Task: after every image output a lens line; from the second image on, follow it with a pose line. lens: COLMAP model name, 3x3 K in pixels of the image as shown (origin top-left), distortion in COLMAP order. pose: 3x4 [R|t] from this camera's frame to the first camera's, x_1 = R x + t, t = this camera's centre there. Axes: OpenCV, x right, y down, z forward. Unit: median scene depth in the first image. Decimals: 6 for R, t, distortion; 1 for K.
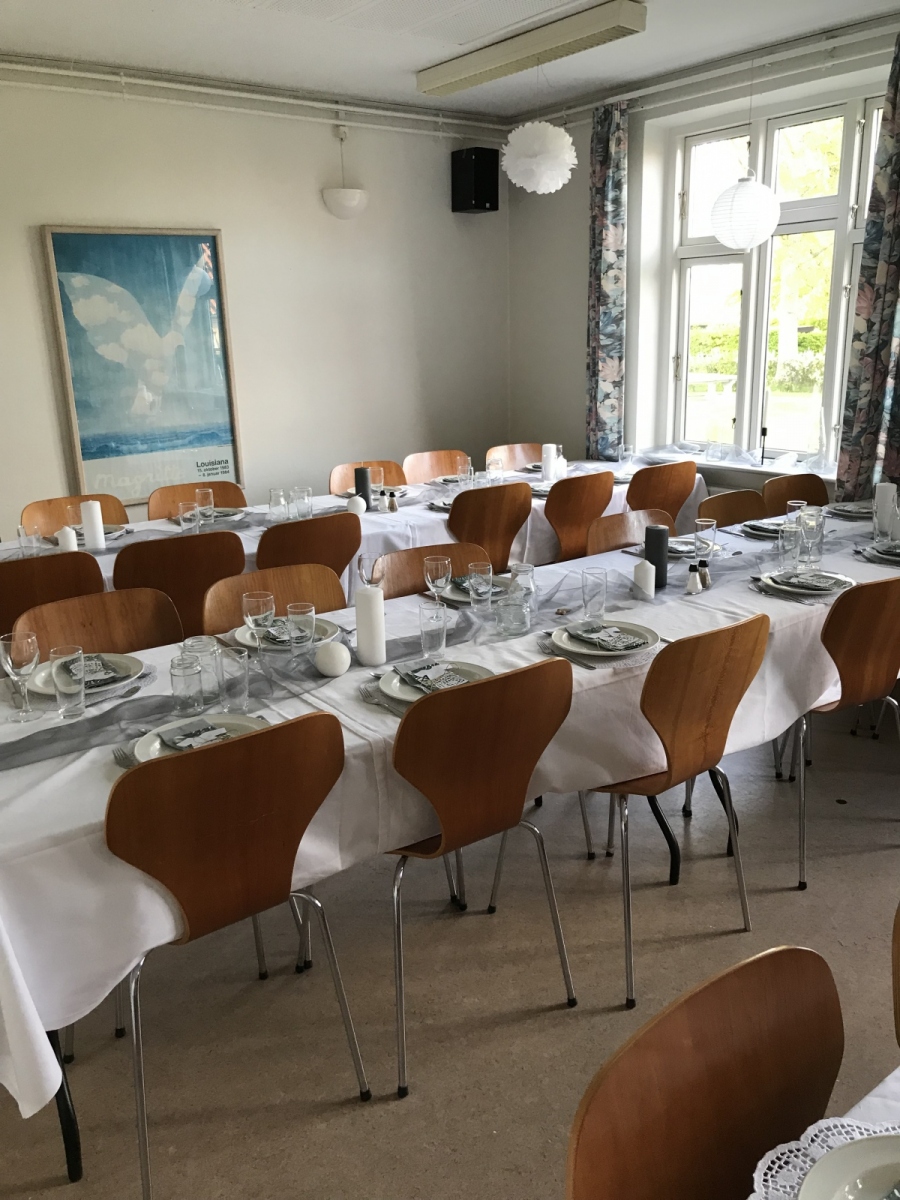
lens RADIAL K [[955.2, 0, 445.1], [0, 955.2, 592.6], [0, 0, 1]] dist [0.047958, -0.044547]
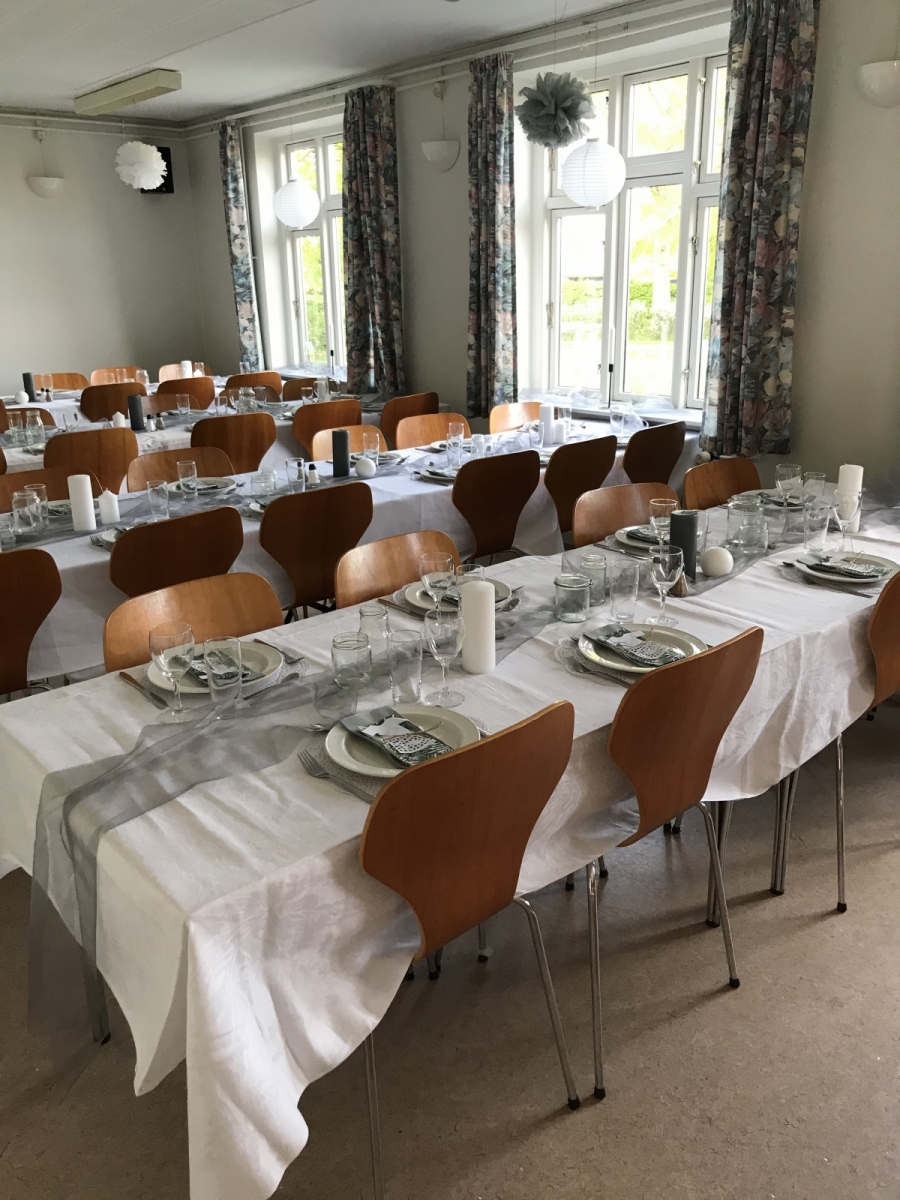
lens RADIAL K [[955.2, 0, 449.1], [0, 955.2, 599.9], [0, 0, 1]] dist [0.047958, -0.044547]
pose [[0.996837, -0.025946, 0.075113, 0.367319], [0.021724, 0.998167, 0.056484, 0.126484], [-0.076441, -0.054673, 0.995574, -0.479762]]
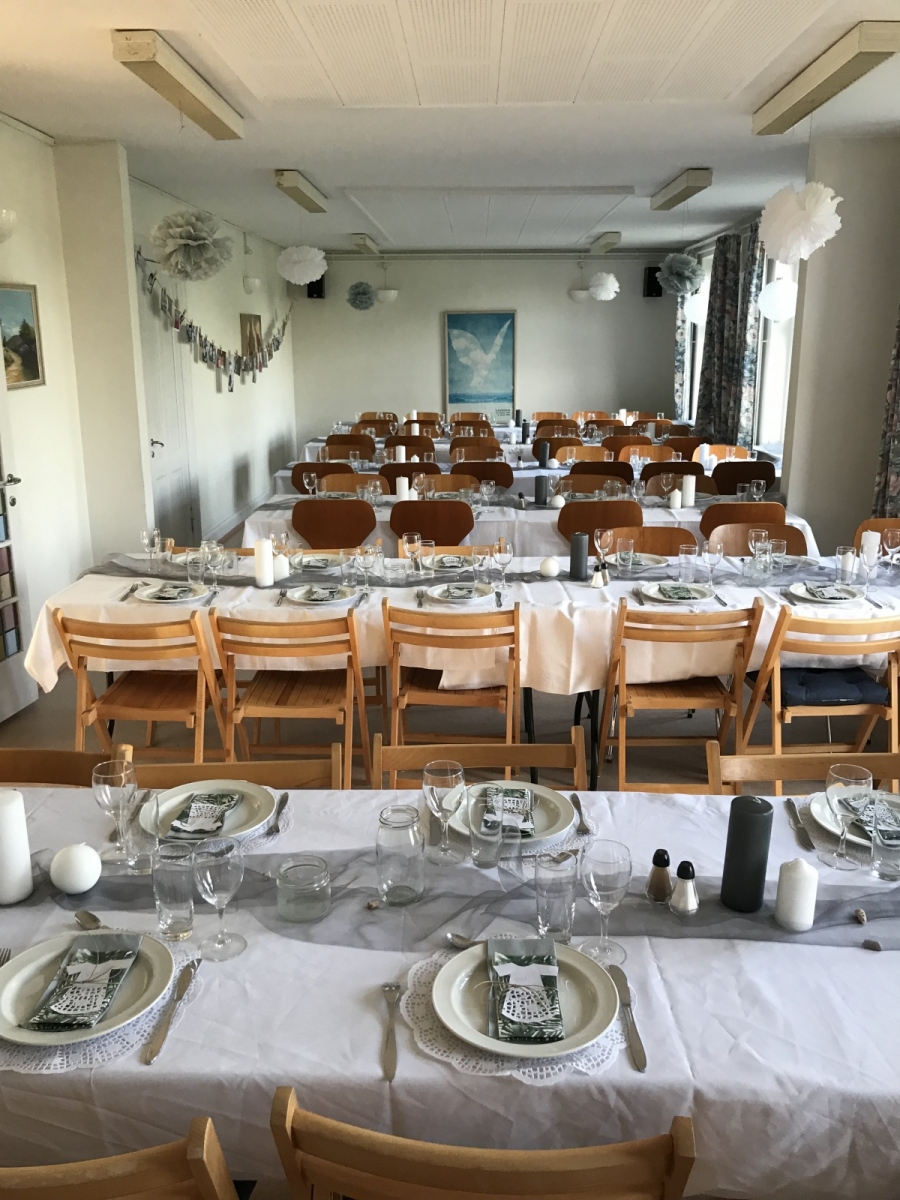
lens RADIAL K [[955.2, 0, 462.1], [0, 955.2, 589.6], [0, 0, 1]] dist [0.047958, -0.044547]
pose [[0.806629, 0.173539, -0.565007, 1.056160], [-0.181272, 0.982493, 0.042976, 0.206929], [0.562574, 0.067754, 0.823966, -0.915363]]
